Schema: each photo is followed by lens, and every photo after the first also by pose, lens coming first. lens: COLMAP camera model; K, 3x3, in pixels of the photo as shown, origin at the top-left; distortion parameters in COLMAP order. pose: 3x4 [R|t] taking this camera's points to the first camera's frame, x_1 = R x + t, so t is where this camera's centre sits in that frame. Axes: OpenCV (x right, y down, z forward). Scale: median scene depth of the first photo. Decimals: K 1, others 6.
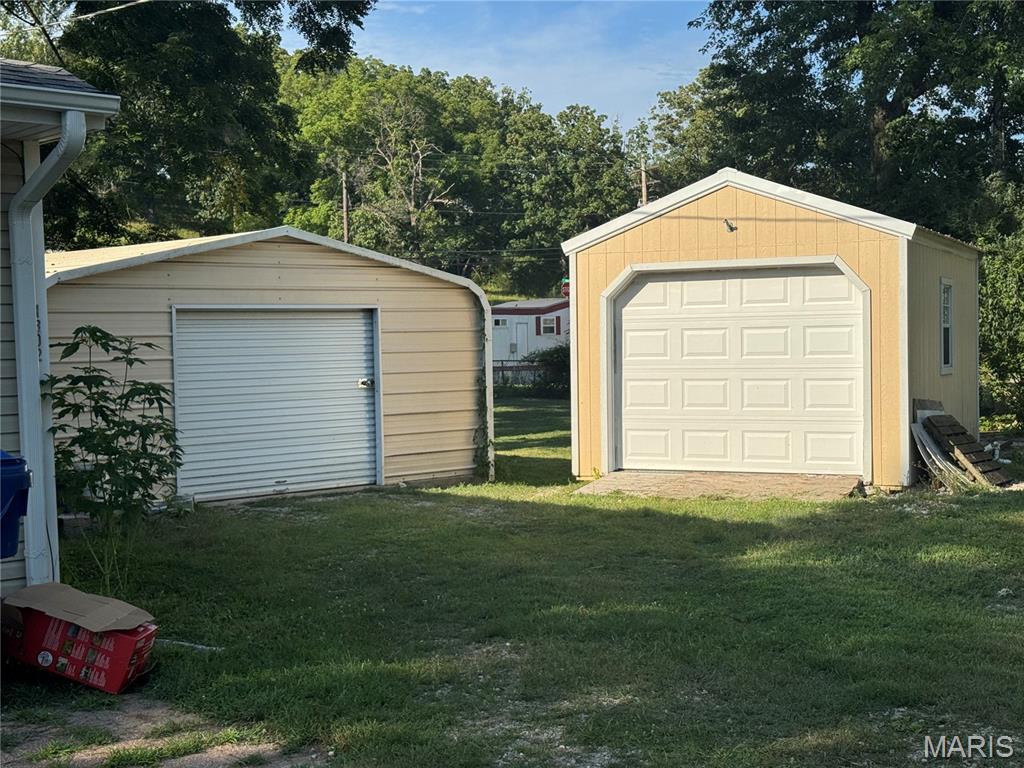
lens RADIAL K [[1413.8, 0, 512.0], [0, 1413.8, 384.0], [0, 0, 1]] dist [0.122490, -0.021764]
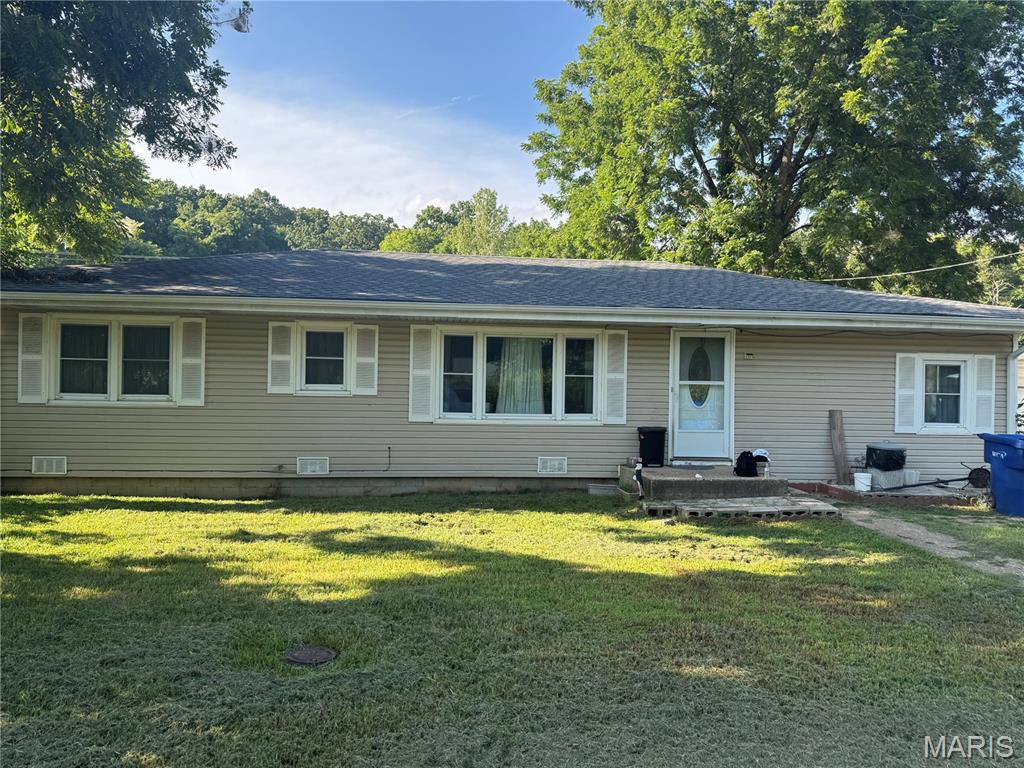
lens RADIAL K [[723.6, 0, 512.0], [0, 723.6, 384.0], [0, 0, 1]] dist [0.069374, -0.076665]
pose [[0.815275, 0.036431, -0.577927, -0.112039], [-0.055295, 0.998356, -0.015070, 0.005312], [0.576428, 0.044243, 0.815949, -0.311603]]
